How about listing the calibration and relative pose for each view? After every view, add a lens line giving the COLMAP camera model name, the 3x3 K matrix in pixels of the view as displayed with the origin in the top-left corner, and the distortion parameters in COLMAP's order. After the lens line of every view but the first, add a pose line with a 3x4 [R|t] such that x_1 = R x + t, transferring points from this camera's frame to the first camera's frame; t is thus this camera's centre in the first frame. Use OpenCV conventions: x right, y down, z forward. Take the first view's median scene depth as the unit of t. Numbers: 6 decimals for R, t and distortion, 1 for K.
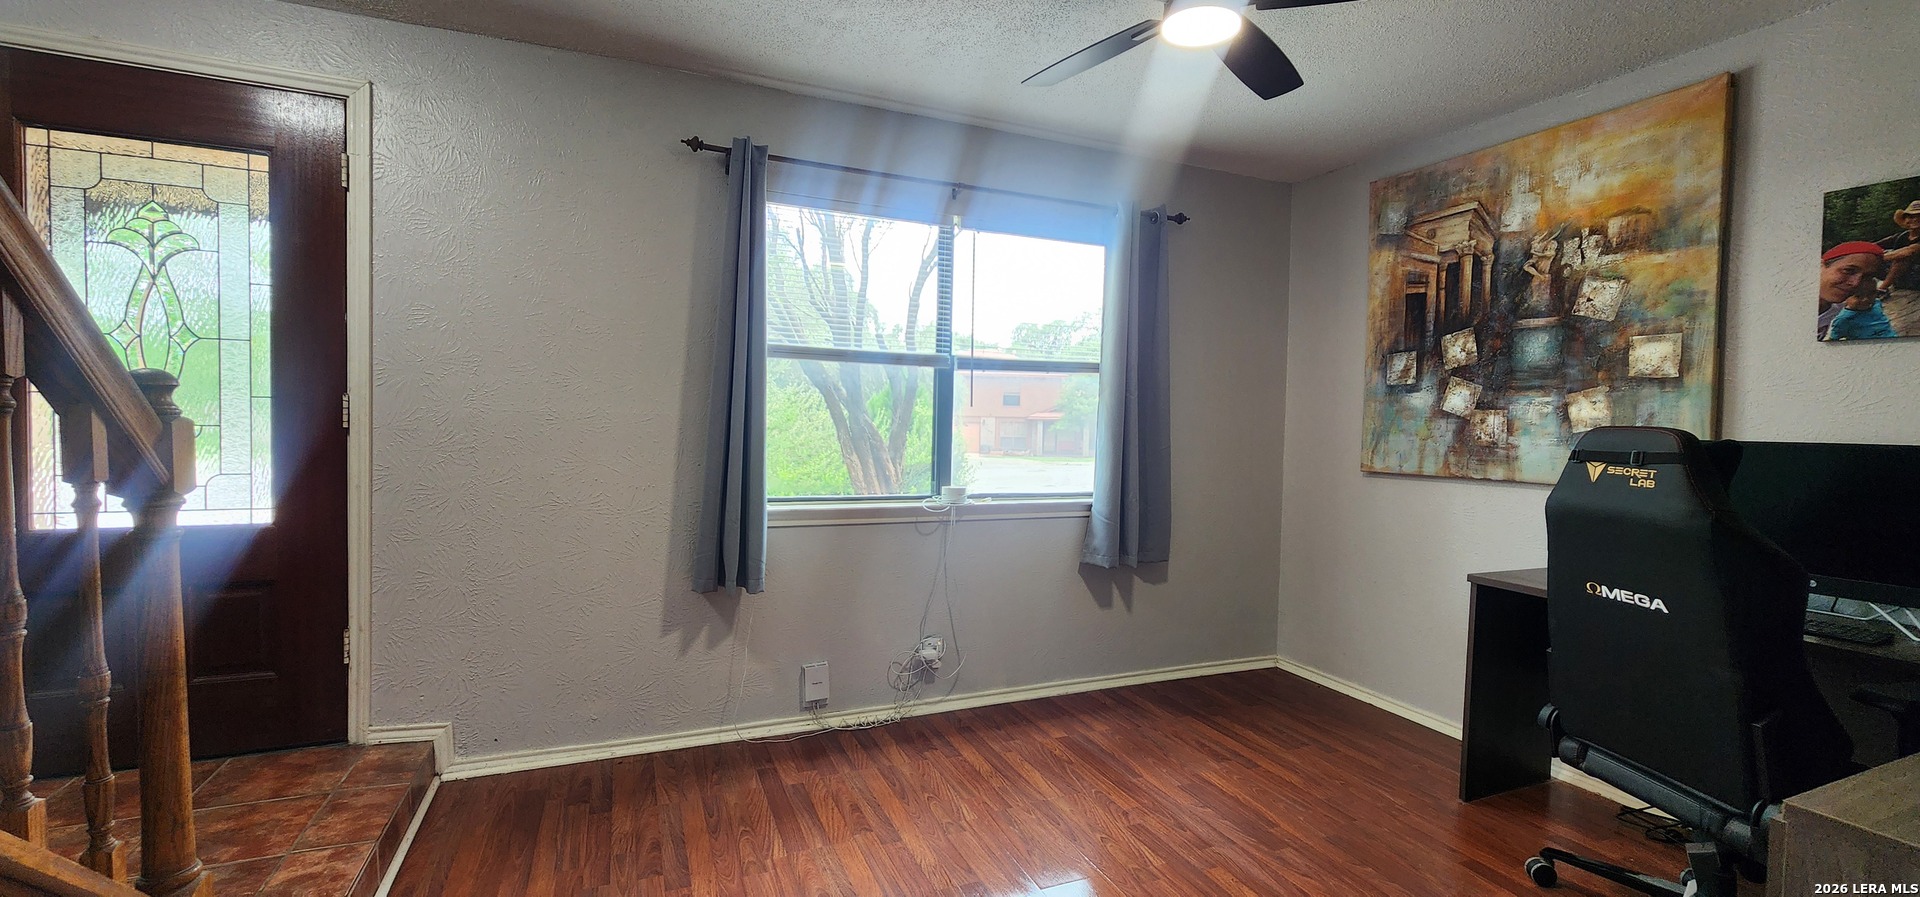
lens RADIAL K [[788.4, 0, 969.2], [0, 788.4, 445.6], [0, 0, 1]] dist [-0.004325, 0.000130]
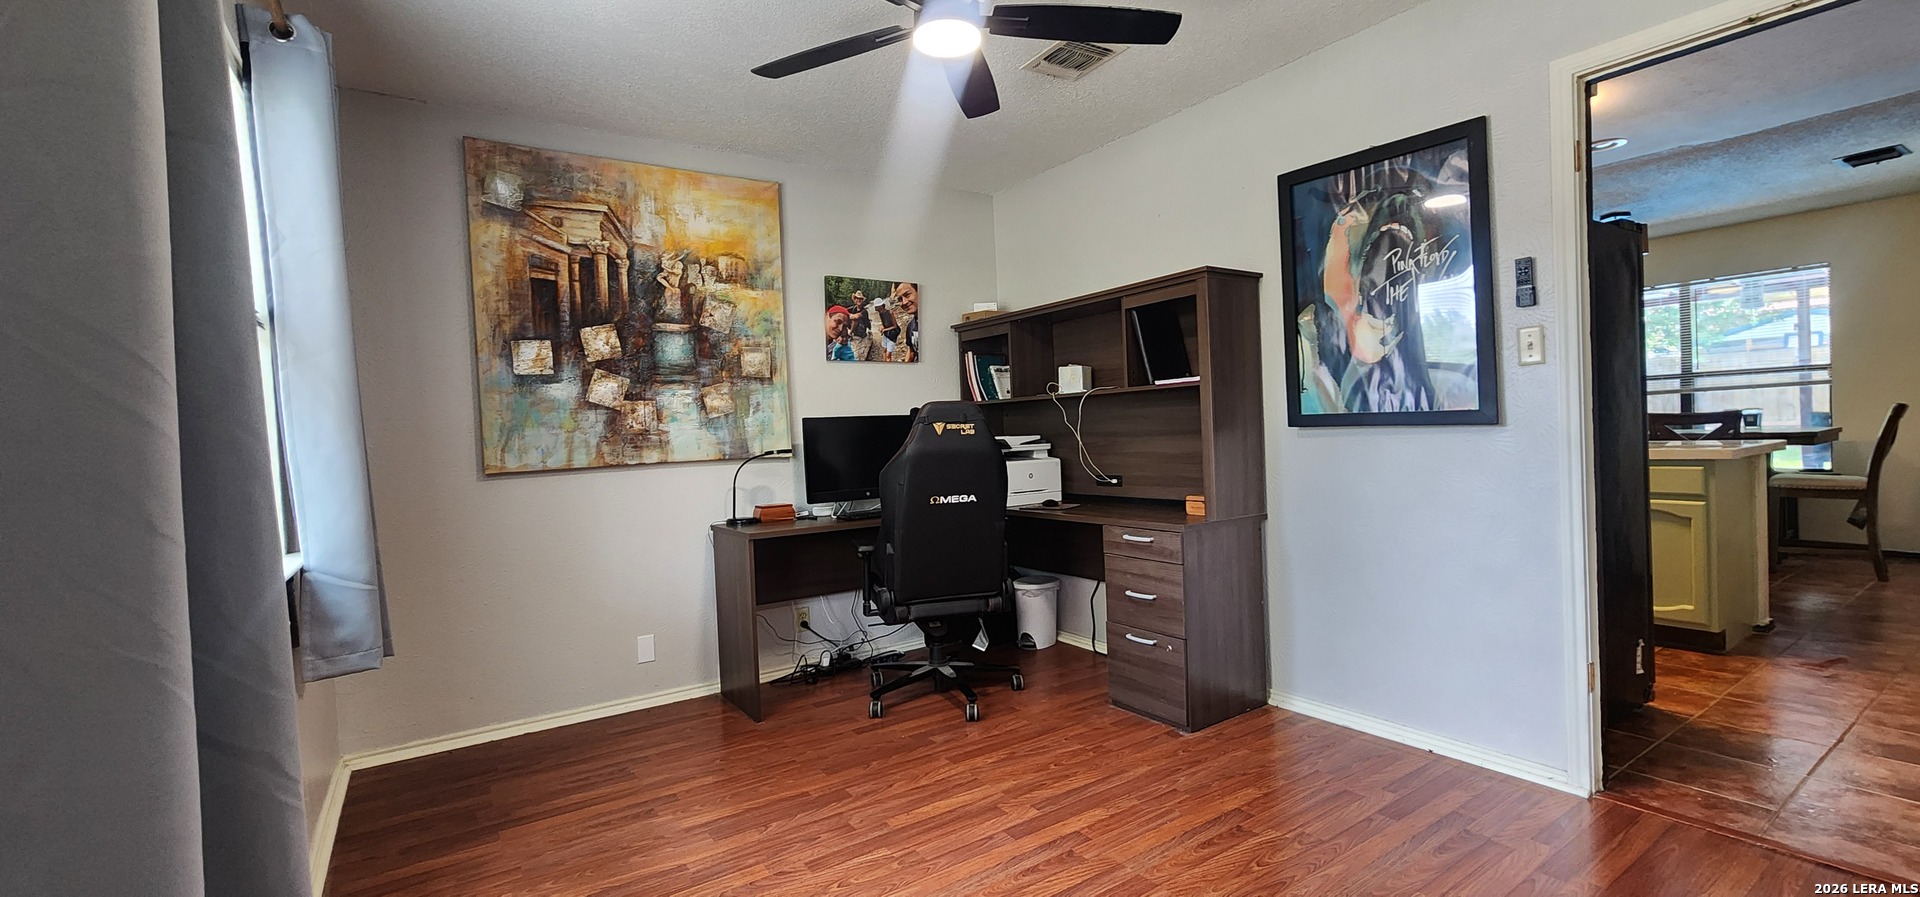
lens RADIAL K [[788.4, 0, 969.2], [0, 788.4, 445.6], [0, 0, 1]] dist [-0.004325, 0.000130]
pose [[-0.188392, -0.032929, 0.981542, -0.517081], [0.068943, 0.996529, 0.046665, -0.002344], [-0.979671, 0.076462, -0.185468, 0.758295]]
